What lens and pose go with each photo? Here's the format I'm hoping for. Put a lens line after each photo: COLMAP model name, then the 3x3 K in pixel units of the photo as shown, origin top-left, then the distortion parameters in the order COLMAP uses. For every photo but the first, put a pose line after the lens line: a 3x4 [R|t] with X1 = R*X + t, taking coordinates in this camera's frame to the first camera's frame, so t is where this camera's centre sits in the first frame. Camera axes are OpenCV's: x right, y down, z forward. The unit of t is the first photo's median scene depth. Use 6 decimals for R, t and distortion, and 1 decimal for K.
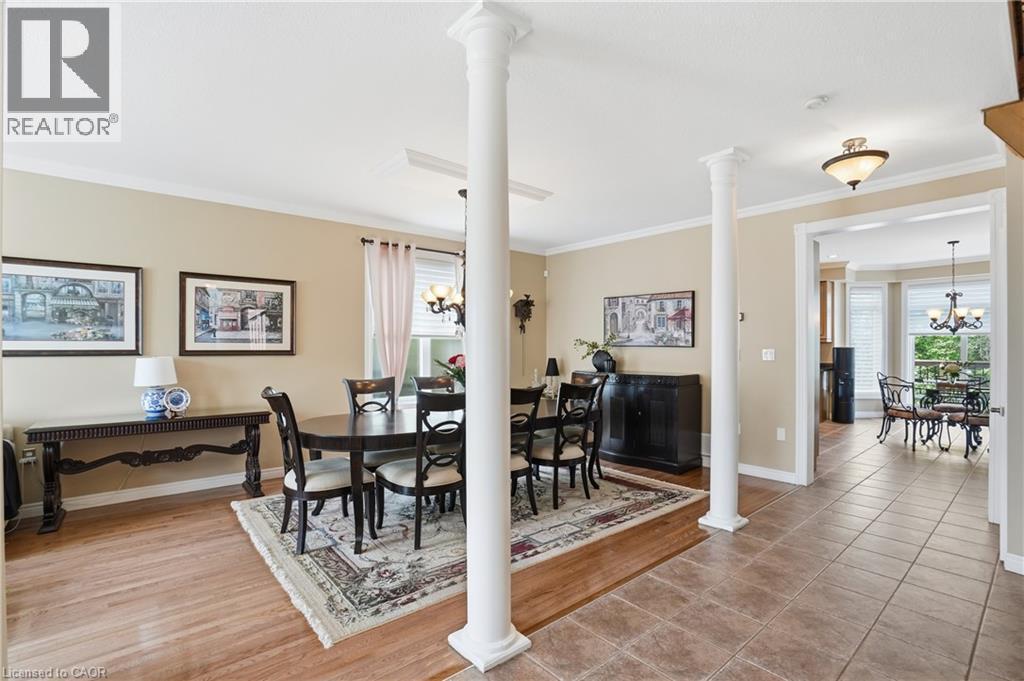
lens RADIAL K [[470.4, 0, 508.3], [0, 470.4, 347.7], [0, 0, 1]] dist [-0.051855, 0.018306]
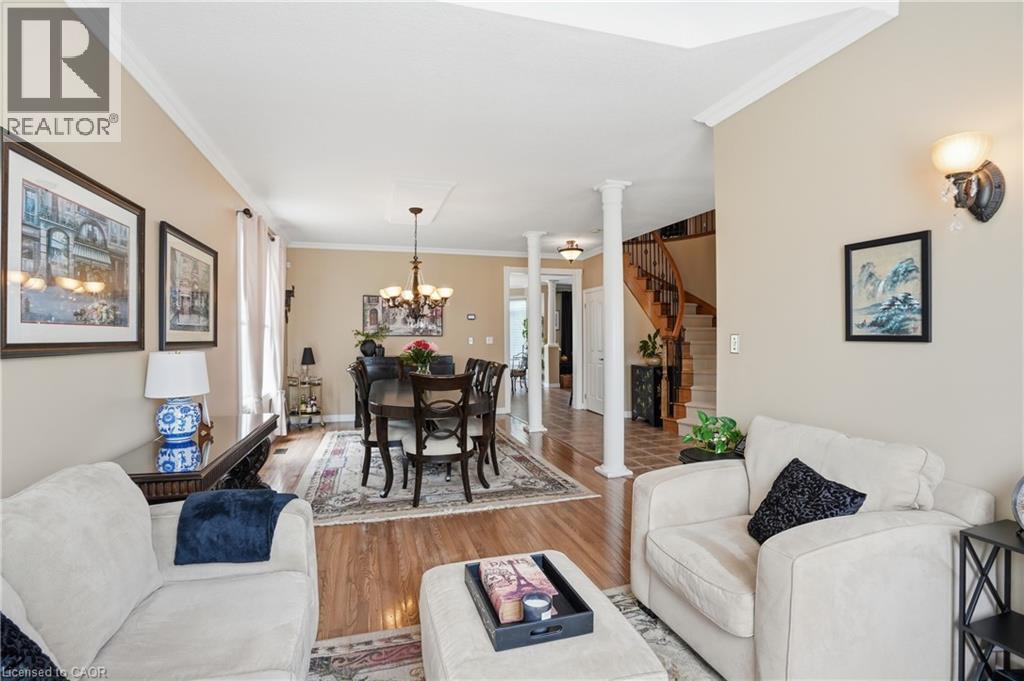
lens RADIAL K [[470.4, 0, 508.3], [0, 470.4, 347.7], [0, 0, 1]] dist [-0.051855, 0.018306]
pose [[0.399872, -0.024210, 0.916251, -1.117149], [0.007182, 0.999703, 0.023281, 0.001985], [-0.916543, -0.002729, 0.399927, 0.289044]]
